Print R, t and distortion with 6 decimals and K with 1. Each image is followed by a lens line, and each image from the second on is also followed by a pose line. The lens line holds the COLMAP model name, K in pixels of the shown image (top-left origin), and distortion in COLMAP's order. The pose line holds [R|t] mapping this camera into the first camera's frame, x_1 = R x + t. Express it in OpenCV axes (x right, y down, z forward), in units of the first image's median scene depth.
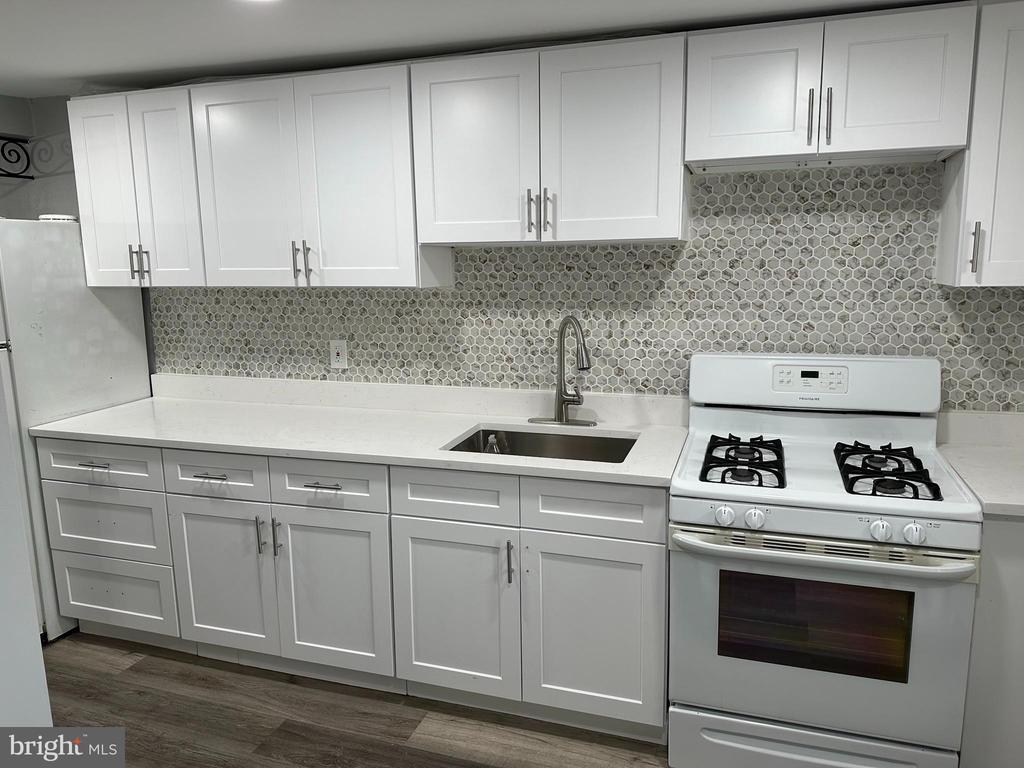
lens RADIAL K [[719.8, 0, 518.3], [0, 719.8, 383.3], [0, 0, 1]] dist [0.073269, -0.091128]
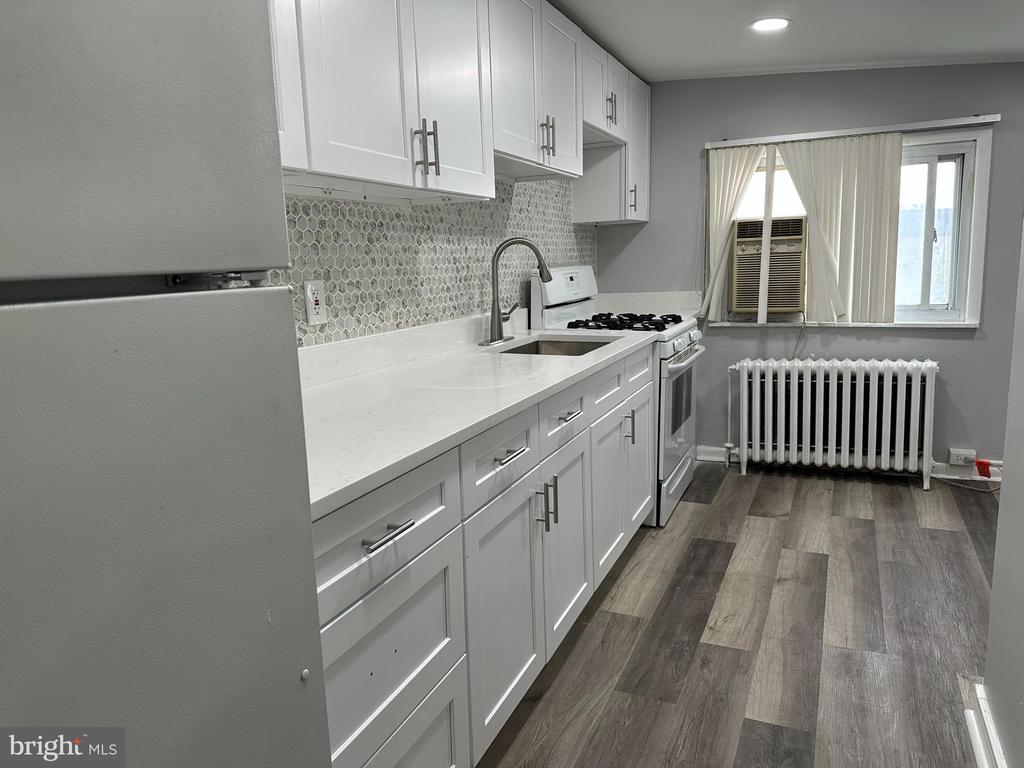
lens RADIAL K [[719.8, 0, 518.3], [0, 719.8, 383.3], [0, 0, 1]] dist [0.073269, -0.091128]
pose [[0.077681, -0.162912, 0.983578, -0.932754], [0.178459, 0.972897, 0.147048, -0.034600], [-0.980876, 0.164106, 0.104649, 0.803197]]
